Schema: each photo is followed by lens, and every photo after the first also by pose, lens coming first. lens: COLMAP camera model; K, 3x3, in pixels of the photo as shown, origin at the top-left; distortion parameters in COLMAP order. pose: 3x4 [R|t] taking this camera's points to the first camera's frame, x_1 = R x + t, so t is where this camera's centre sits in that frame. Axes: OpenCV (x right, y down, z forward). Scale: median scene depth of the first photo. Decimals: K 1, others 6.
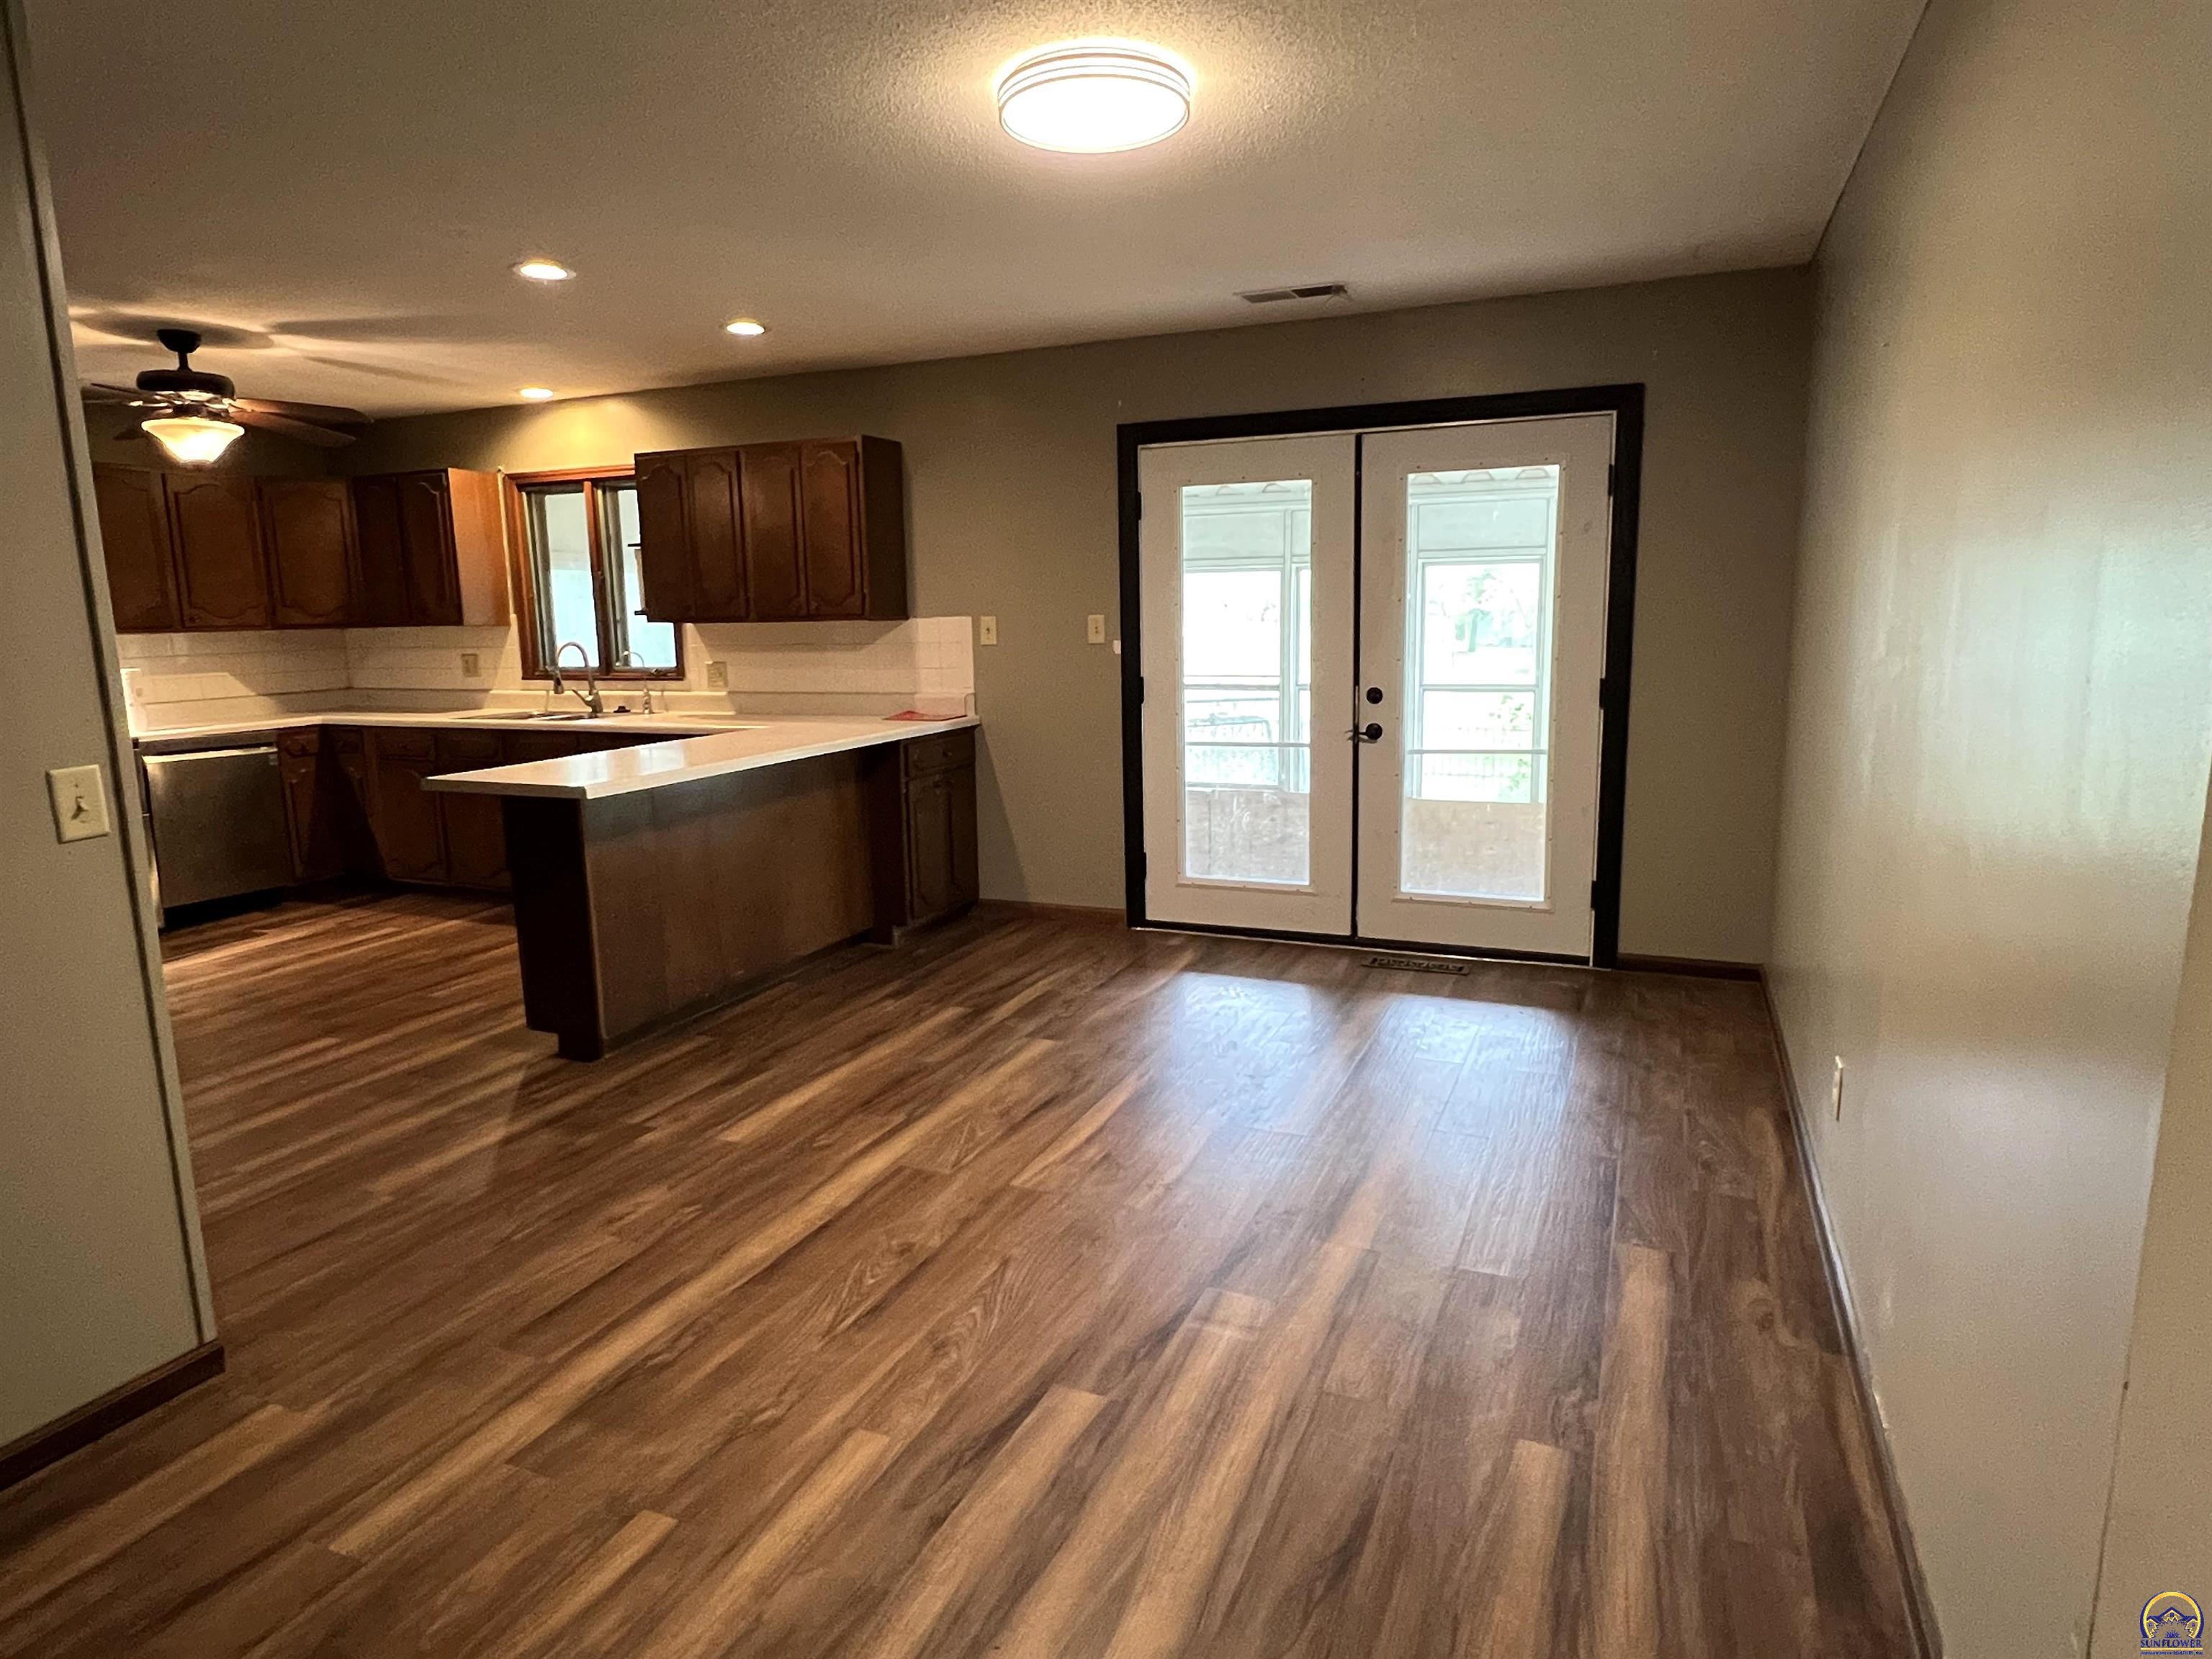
lens RADIAL K [[1311.0, 0, 1101.8], [0, 1311.0, 821.0], [0, 0, 1]] dist [0.003139, 0.000392]
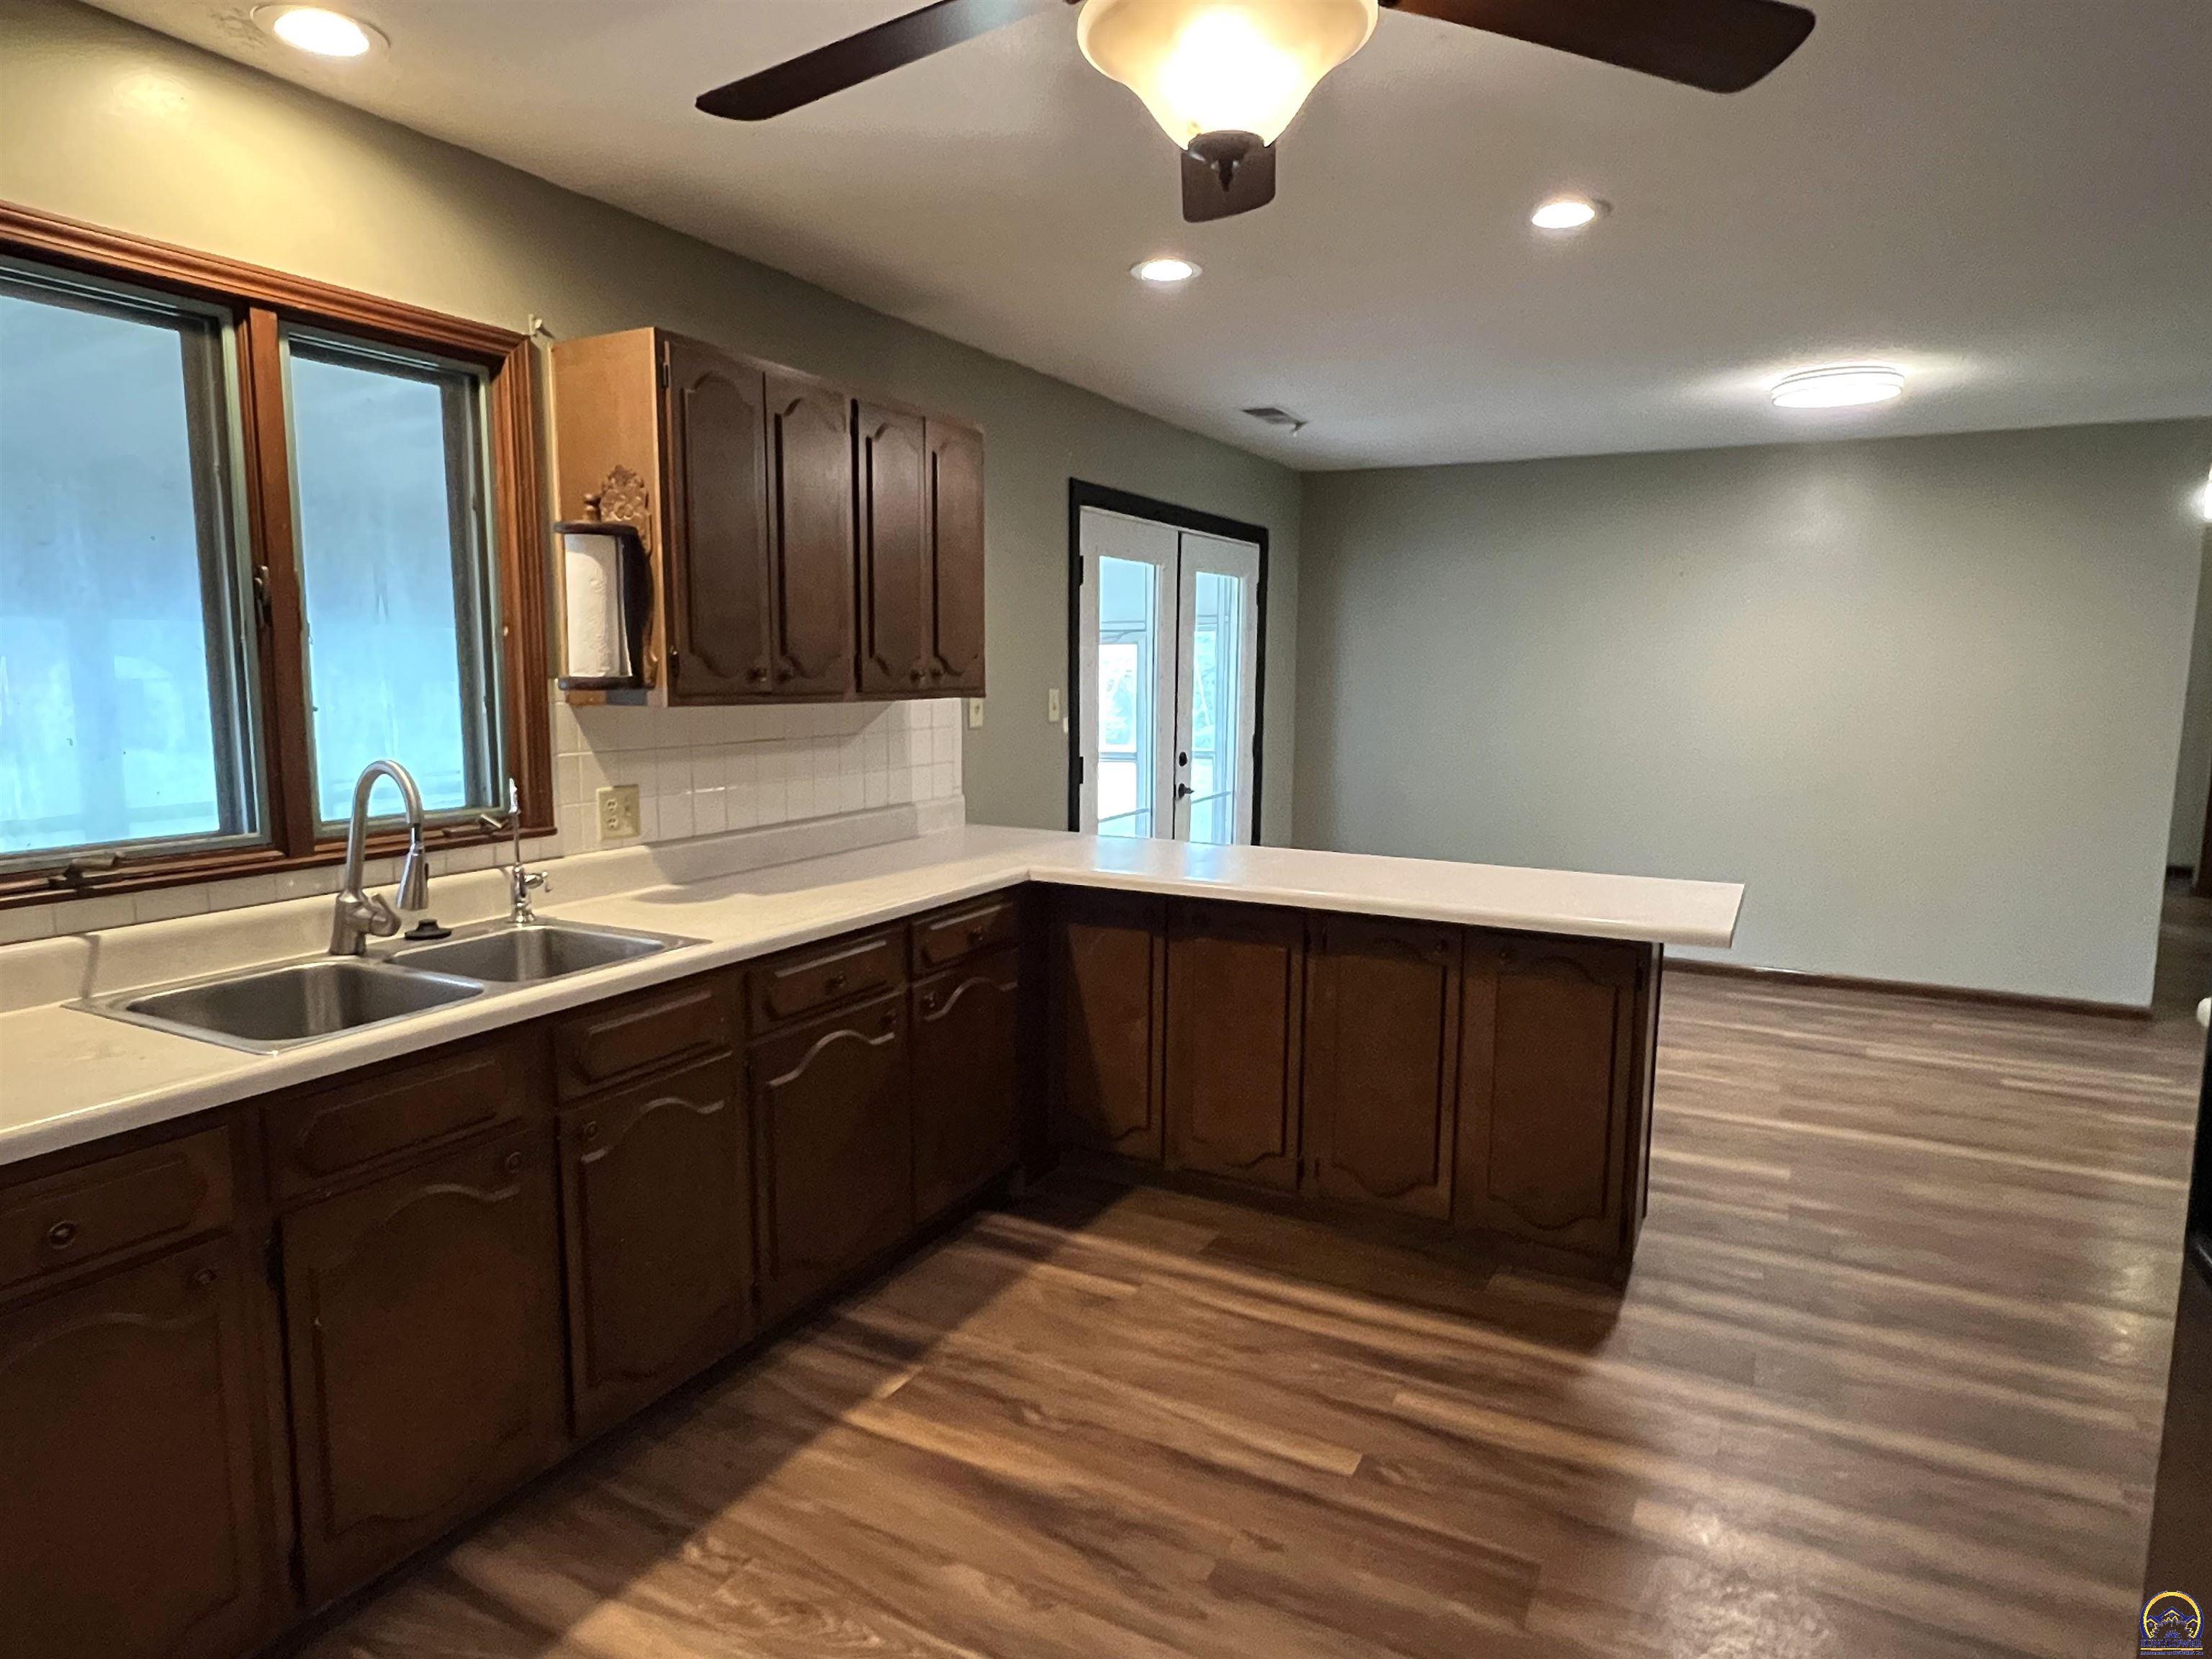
lens RADIAL K [[1311.0, 0, 1103.0], [0, 1311.0, 837.6], [0, 0, 1]] dist [0.003139, 0.000392]
pose [[0.074243, -0.109995, 0.991155, -0.898604], [0.158971, 0.982494, 0.097126, -0.144373], [-0.984488, 0.150354, 0.090429, 0.935696]]
